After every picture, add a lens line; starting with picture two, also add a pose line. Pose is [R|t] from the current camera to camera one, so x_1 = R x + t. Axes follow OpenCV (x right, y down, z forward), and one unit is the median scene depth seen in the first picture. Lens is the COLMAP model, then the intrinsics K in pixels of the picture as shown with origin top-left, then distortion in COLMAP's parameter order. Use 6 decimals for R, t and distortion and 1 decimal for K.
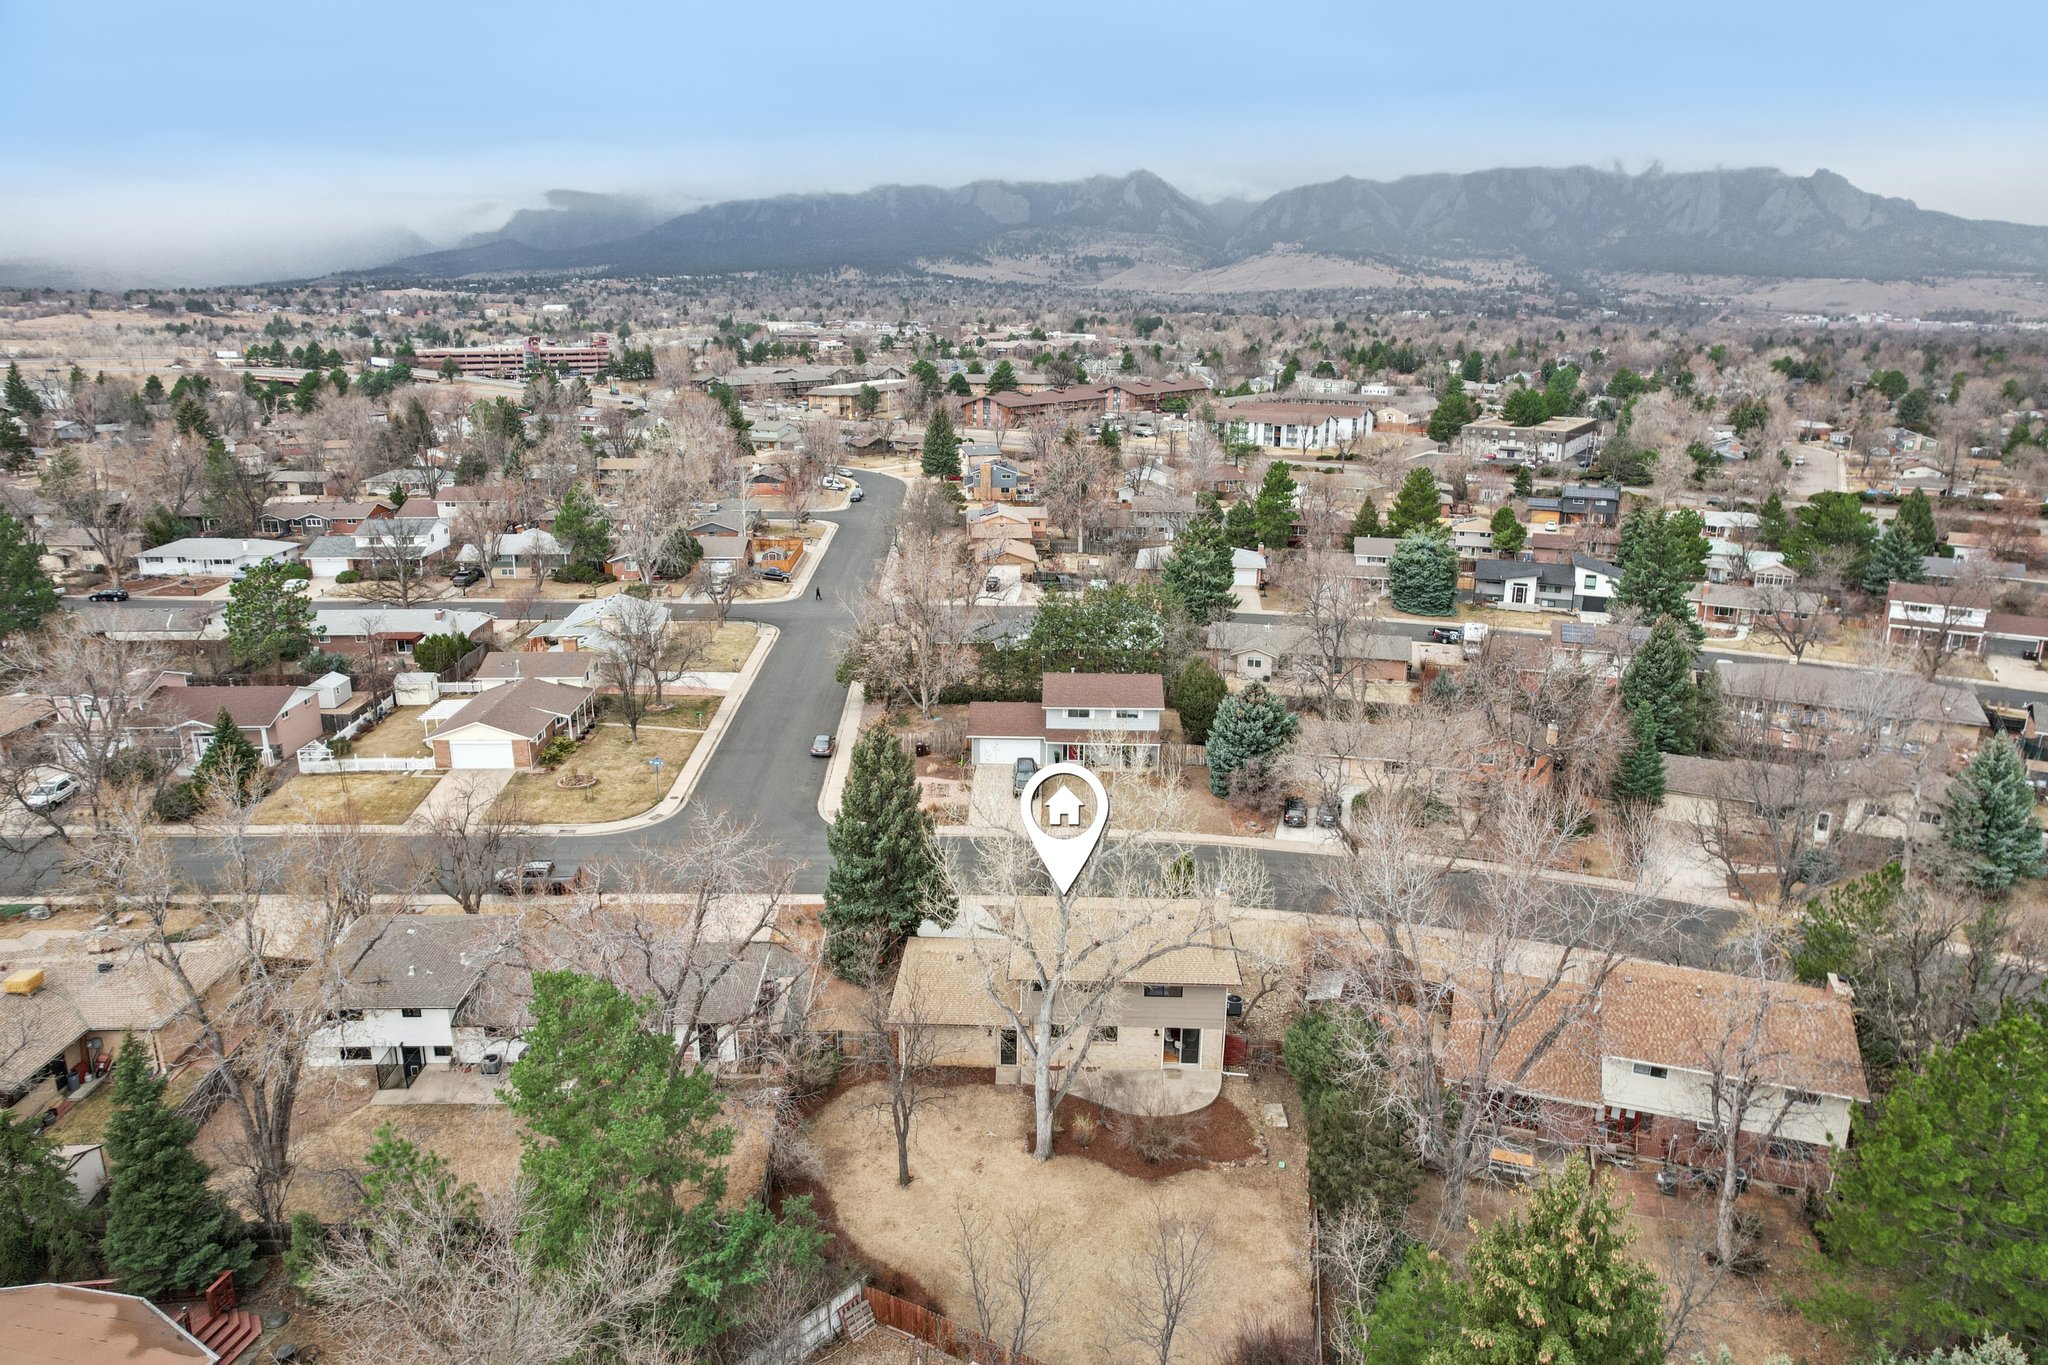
lens RADIAL K [[1323.5, 0, 1034.1], [0, 1323.5, 676.8], [0, 0, 1]] dist [-0.089618, 0.084403]
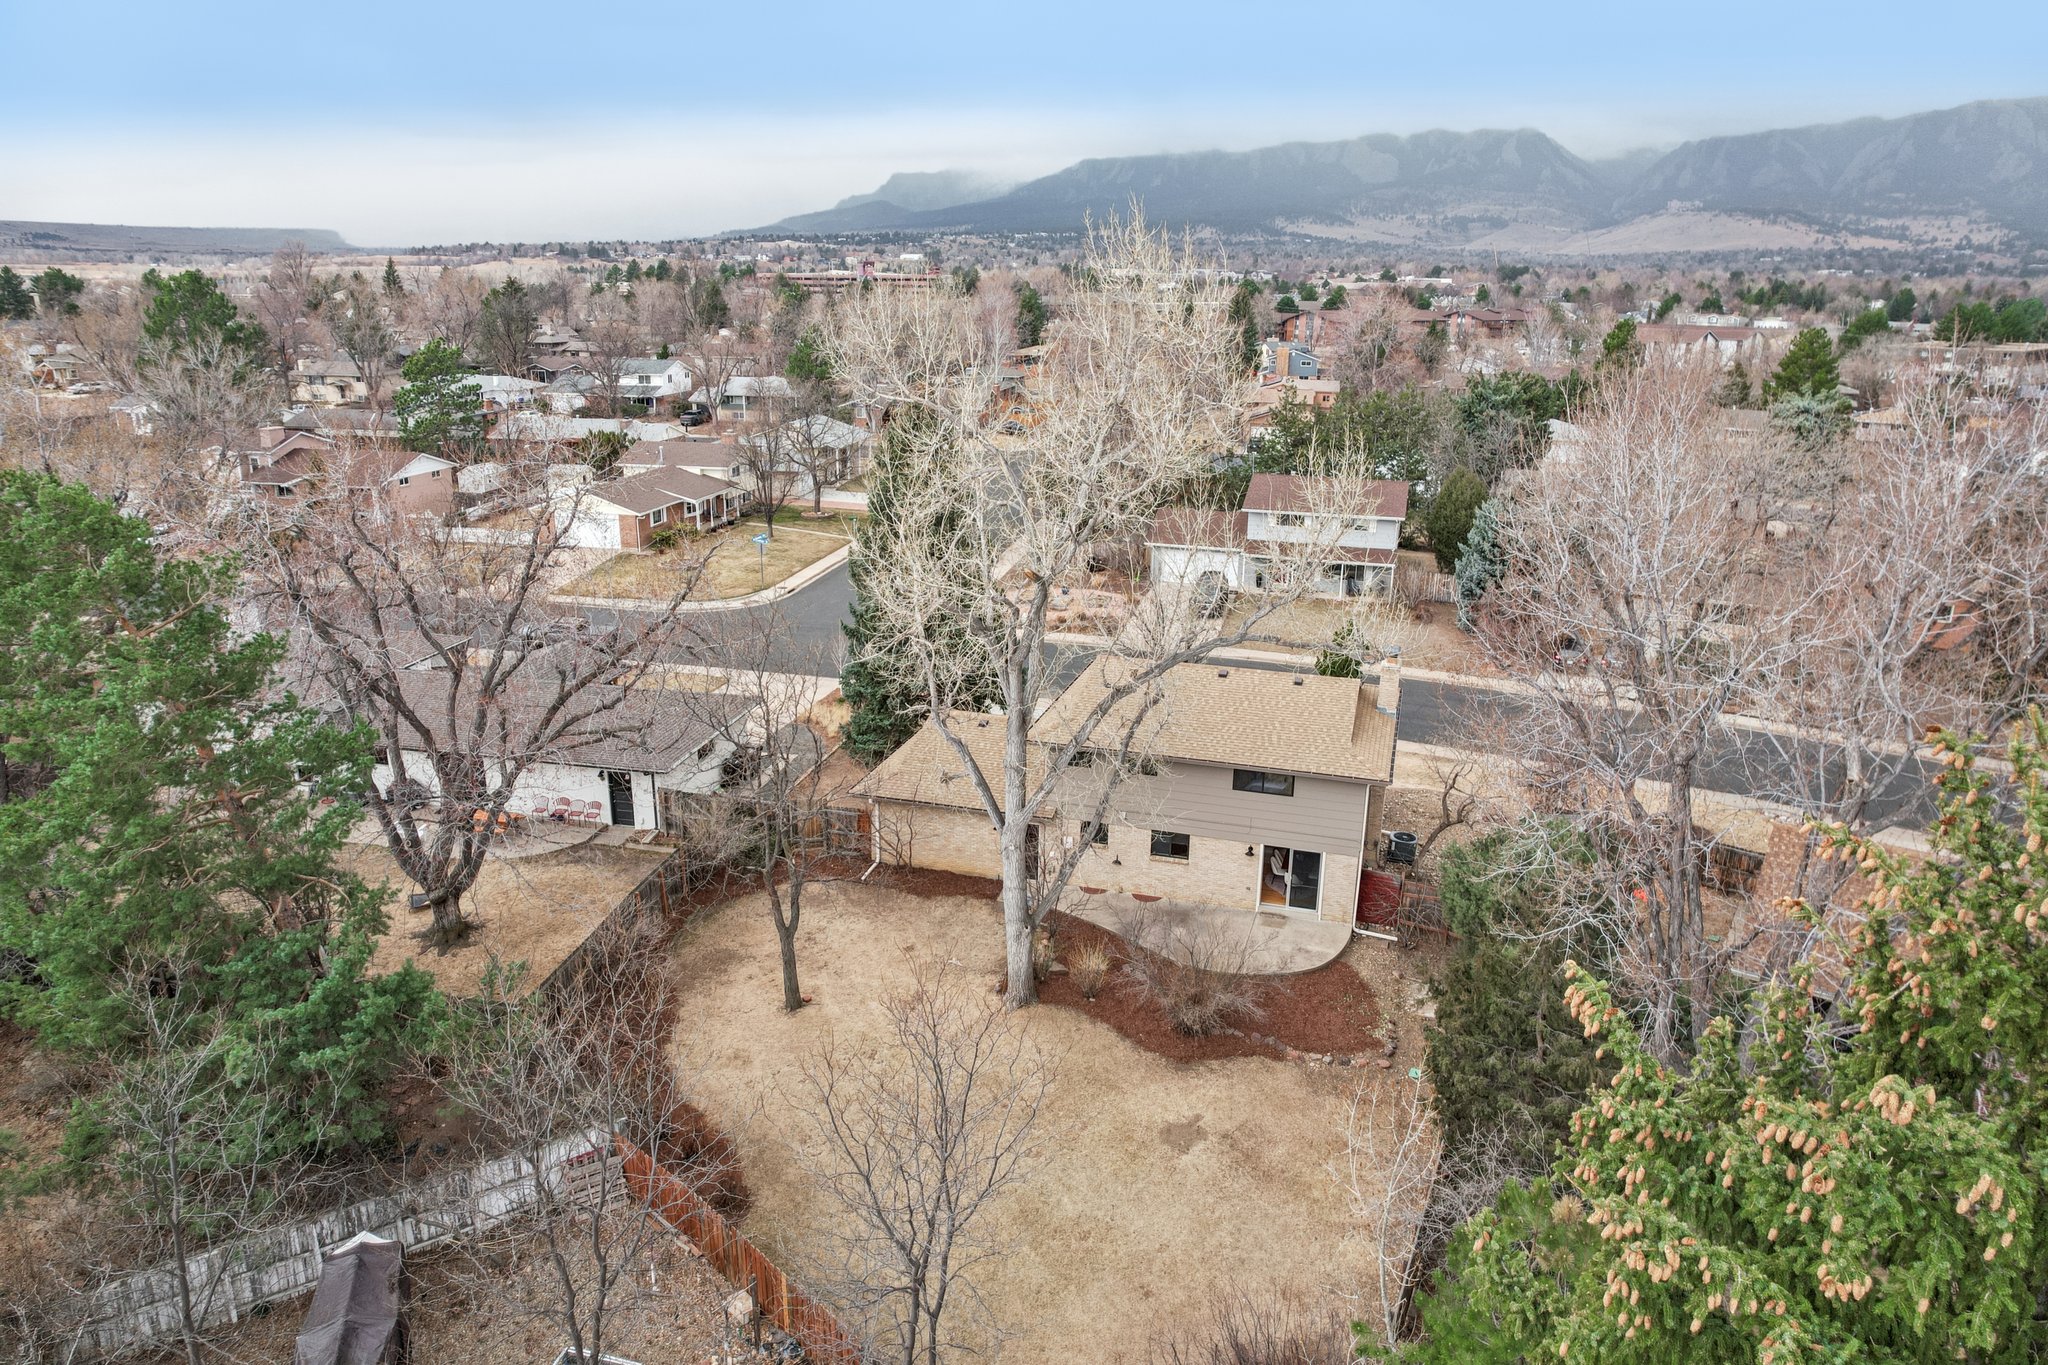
lens RADIAL K [[1334.3, 0, 1024.0], [0, 1334.3, 682.5], [0, 0, 1]] dist [-0.096922, 0.078057]
pose [[0.965233, 0.079561, -0.248990, 0.048224], [-0.072251, 0.996648, 0.038373, 0.059720], [0.251208, -0.019049, 0.967746, 0.123338]]
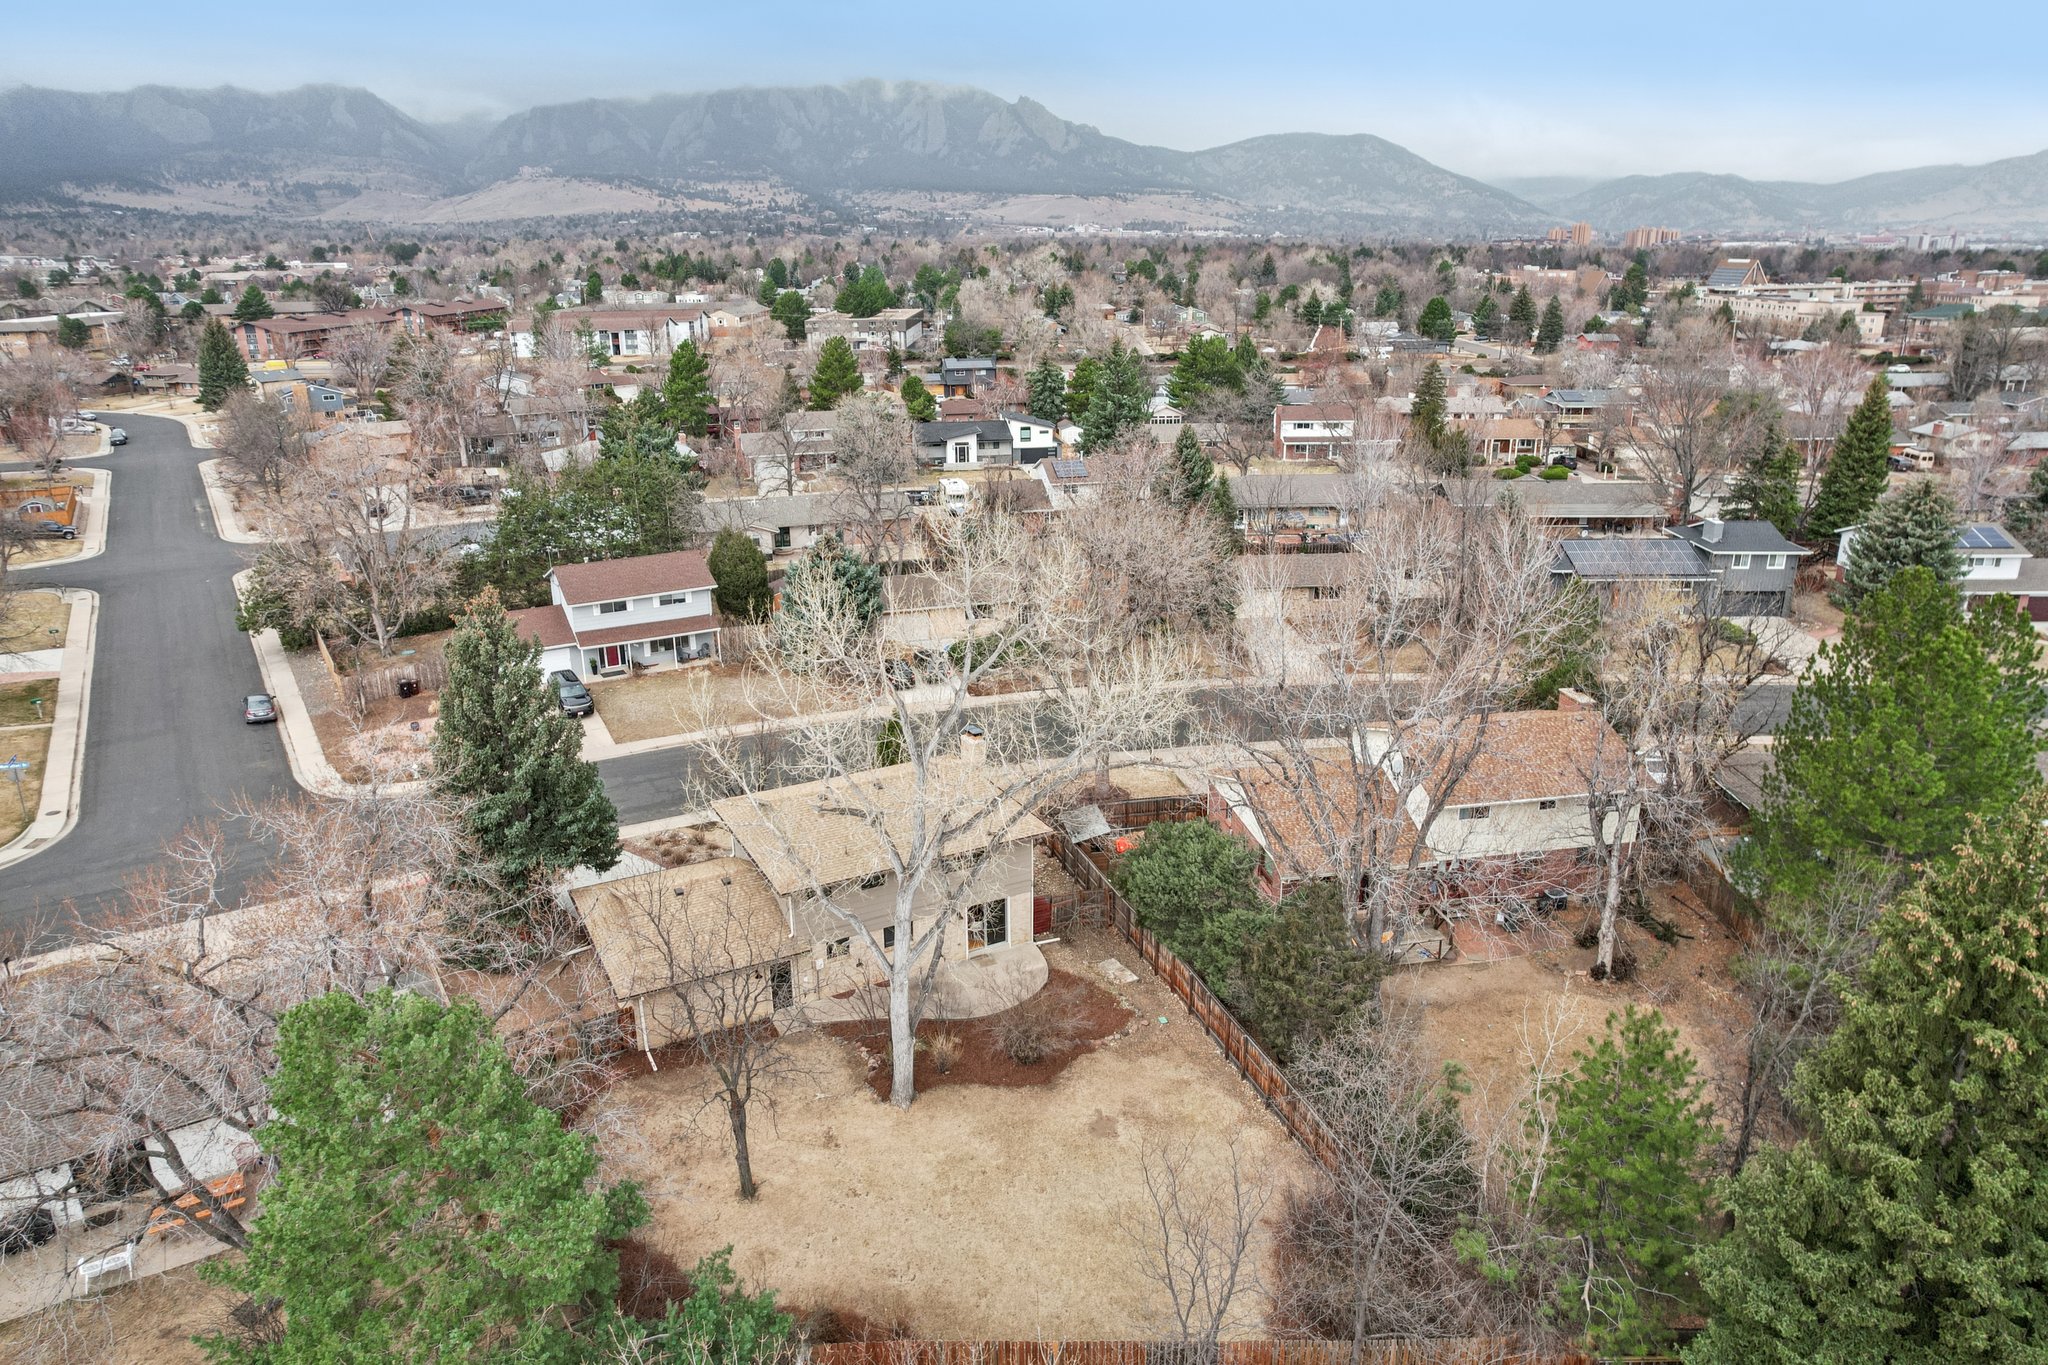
lens RADIAL K [[1323.5, 0, 1034.1], [0, 1323.5, 676.8], [0, 0, 1]] dist [-0.089618, 0.084403]
pose [[0.864032, -0.171245, 0.473418, -0.077576], [0.146253, 0.985196, 0.089441, 0.020526], [-0.481725, -0.008041, 0.876285, 0.092263]]
